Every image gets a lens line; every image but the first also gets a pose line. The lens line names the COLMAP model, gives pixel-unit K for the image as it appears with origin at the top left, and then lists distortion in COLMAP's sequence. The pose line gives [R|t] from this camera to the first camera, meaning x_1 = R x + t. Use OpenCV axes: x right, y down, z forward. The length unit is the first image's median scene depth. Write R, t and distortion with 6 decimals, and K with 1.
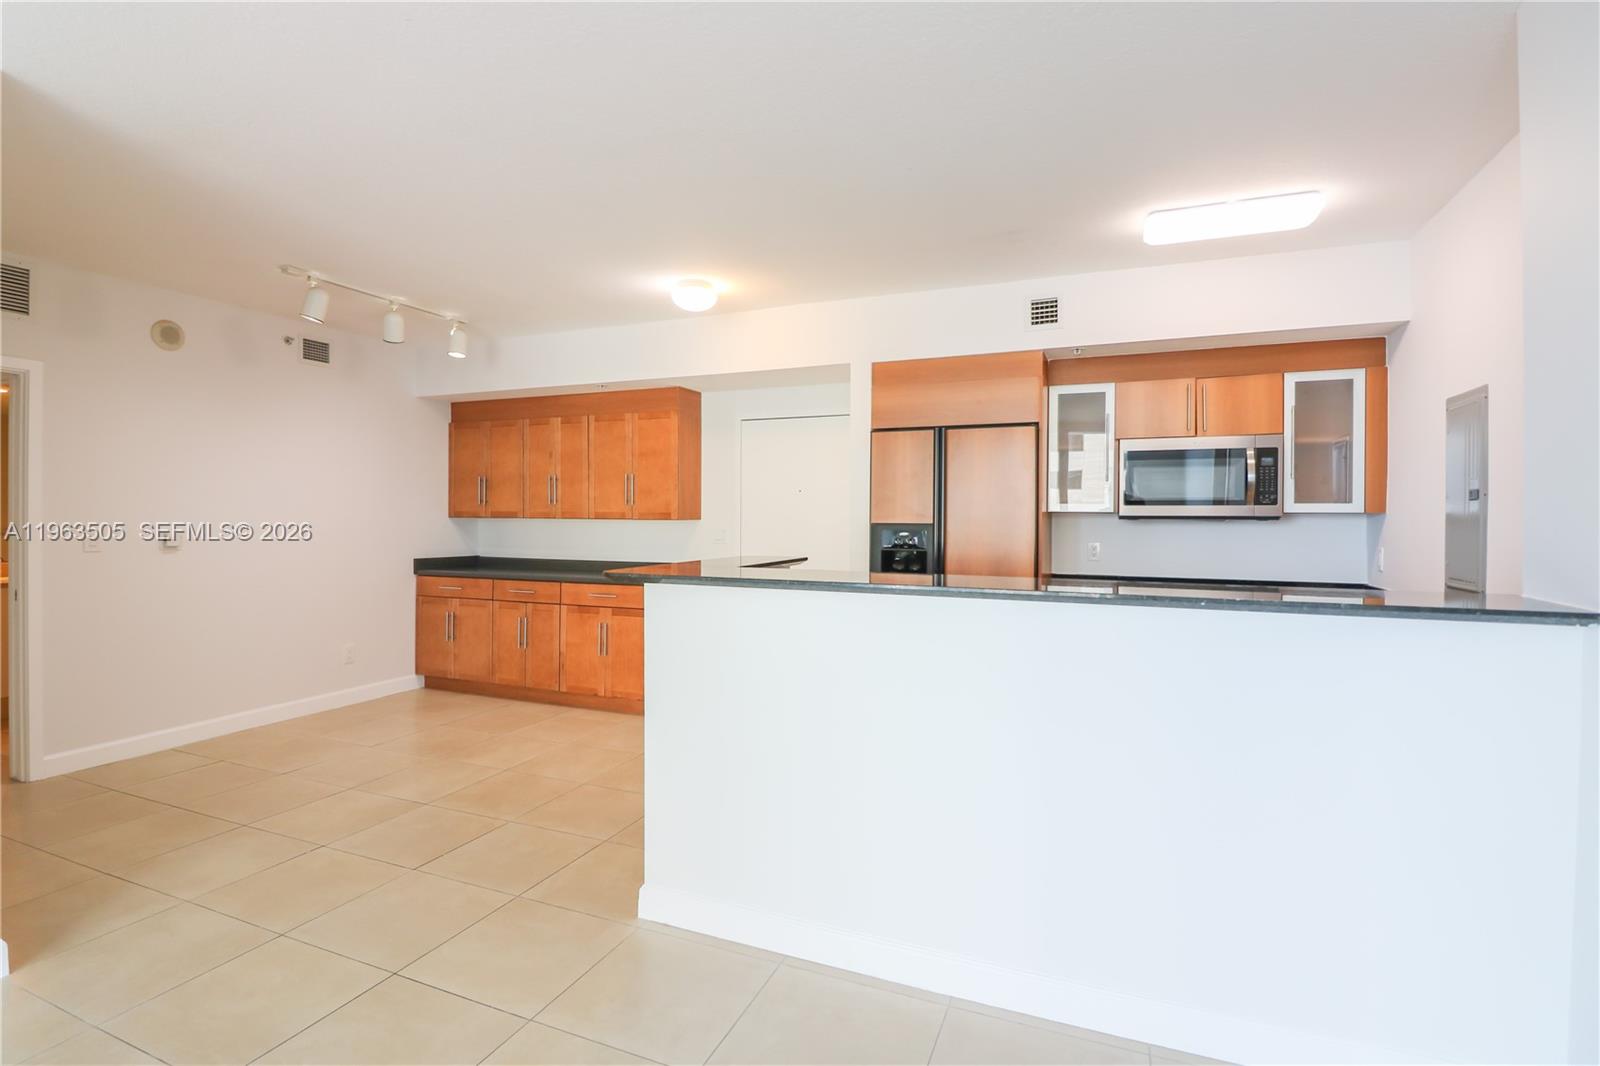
lens RADIAL K [[779.2, 0, 798.2], [0, 779.2, 521.2], [0, 0, 1]] dist [0.002546, -0.000477]
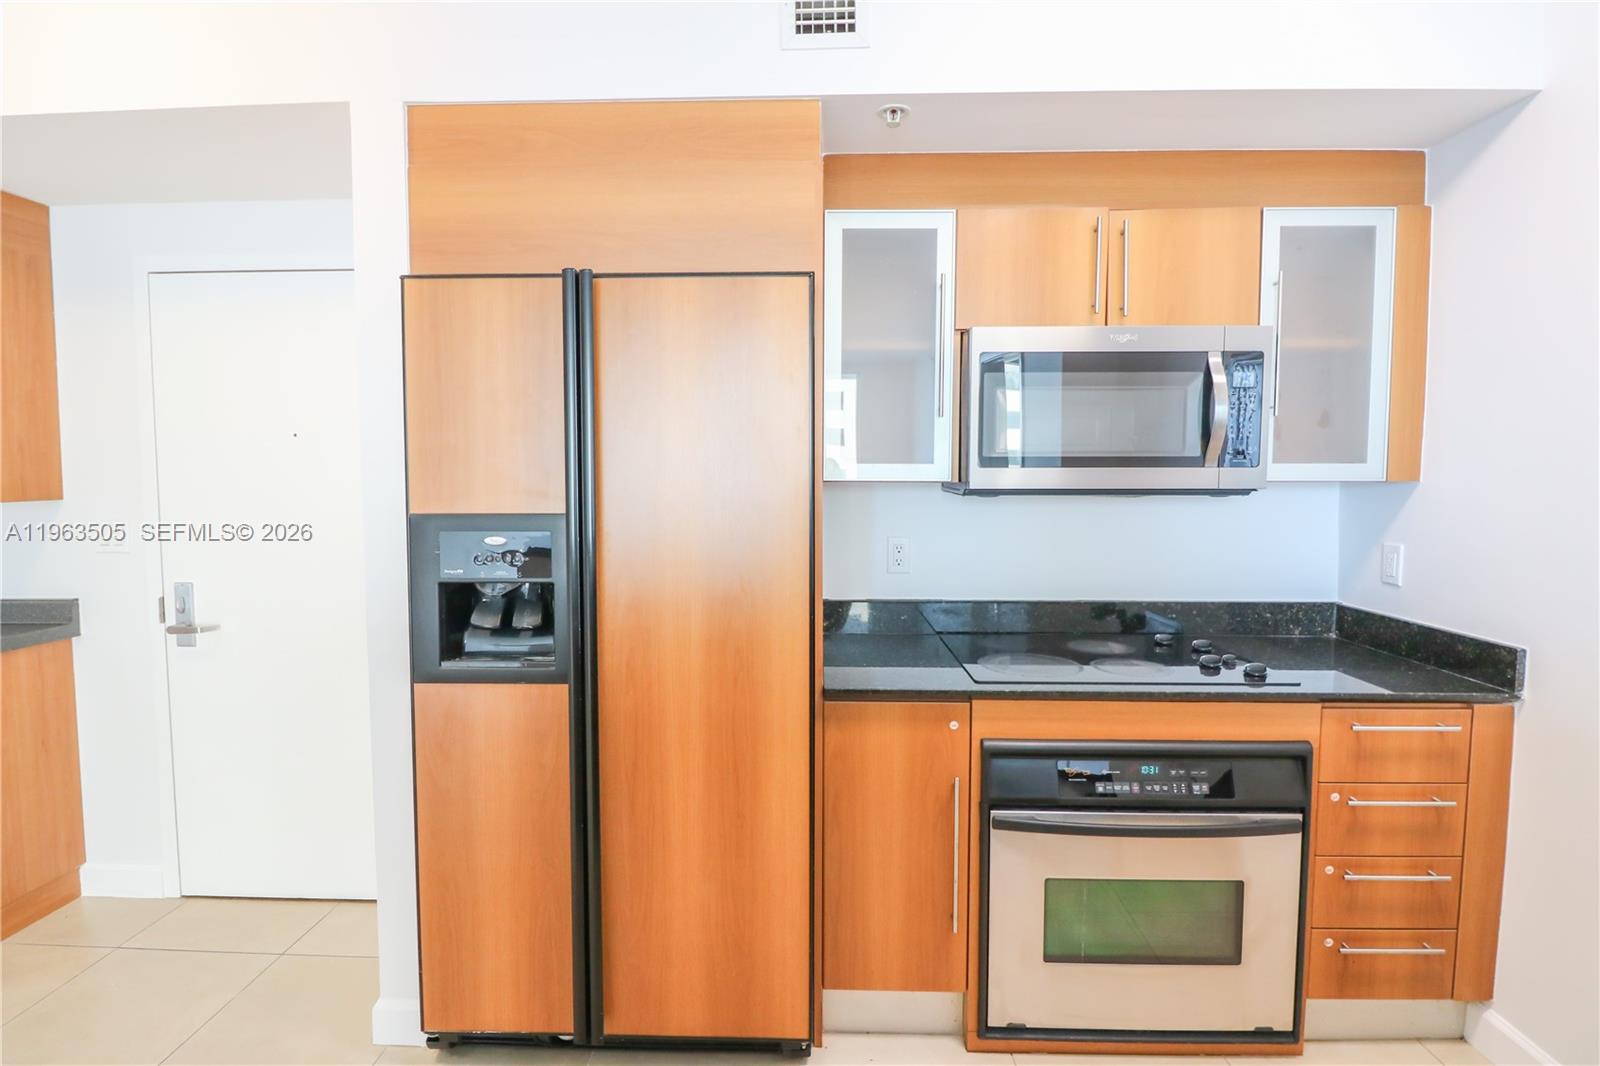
lens RADIAL K [[779.2, 0, 798.2], [0, 779.2, 521.2], [0, 0, 1]] dist [0.002546, -0.000477]
pose [[0.933237, -0.025822, 0.358332, 0.140635], [0.007642, 0.998615, 0.052060, -0.012922], [-0.359180, -0.045846, 0.932141, 0.583292]]
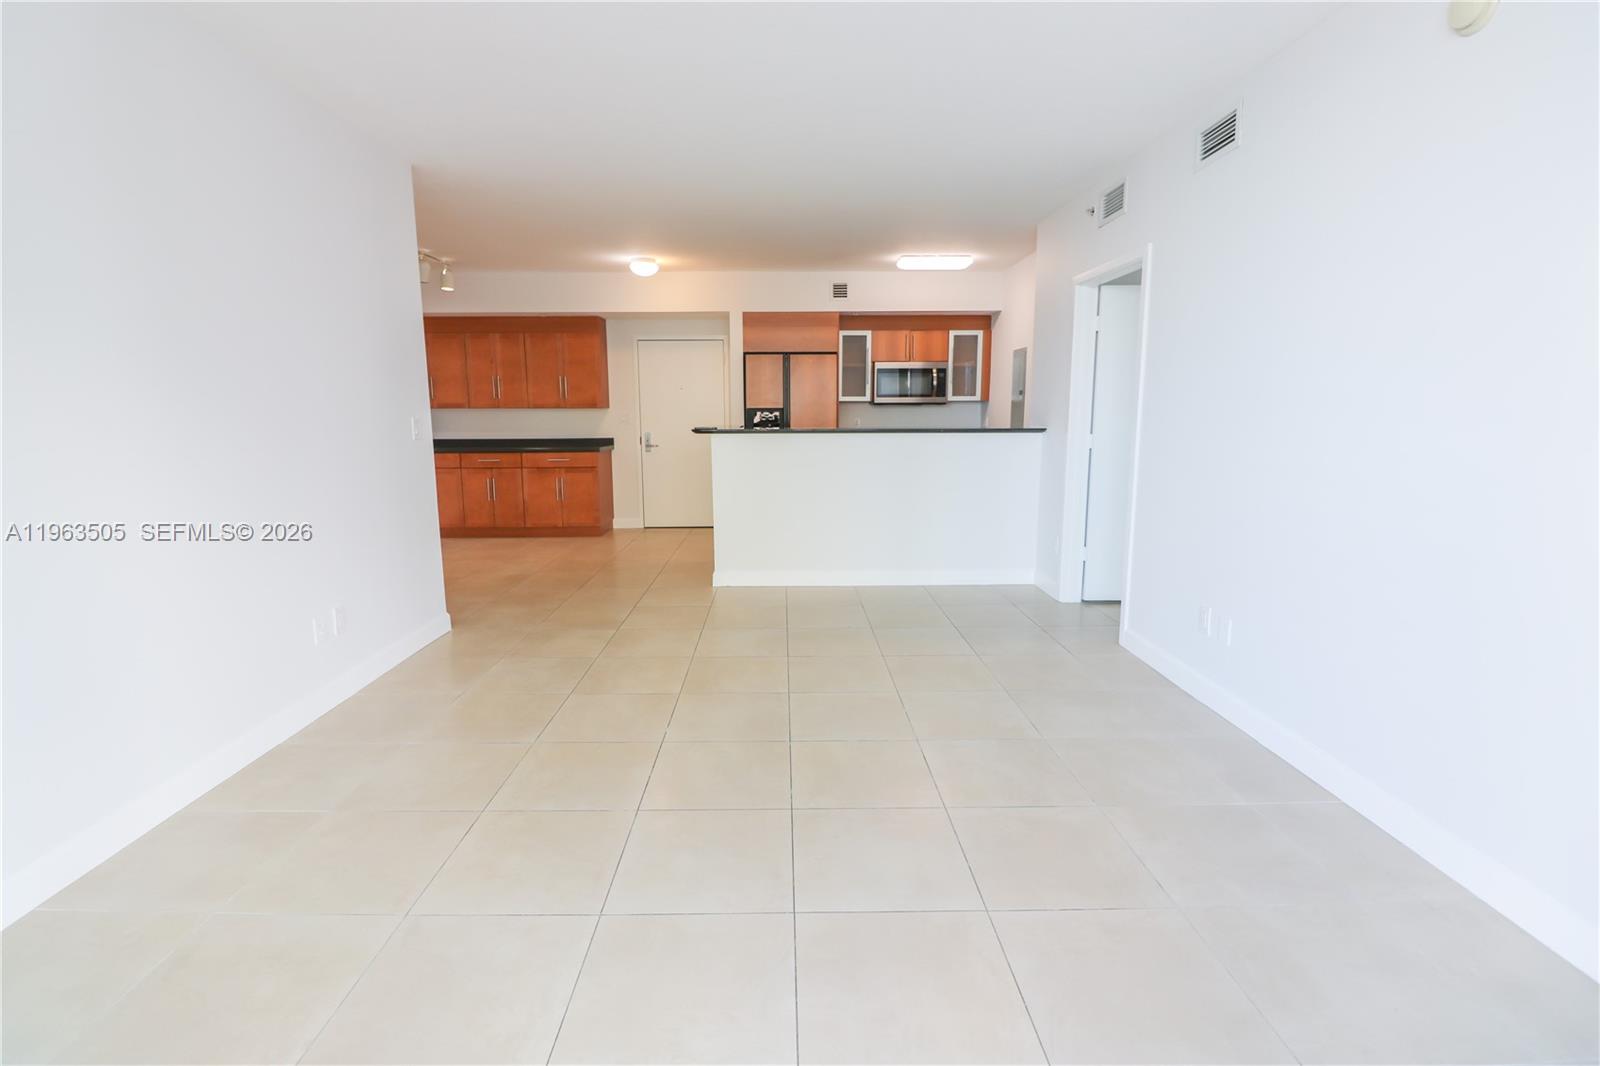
lens RADIAL K [[762.3, 0, 800.0], [0, 762.3, 533.0], [0, 0, 1]] dist [0.000151, -0.000009]
pose [[0.913327, -0.073345, 0.400568, -0.515560], [0.011261, 0.987819, 0.155196, 0.015311], [-0.407072, -0.137234, 0.903028, -0.640533]]
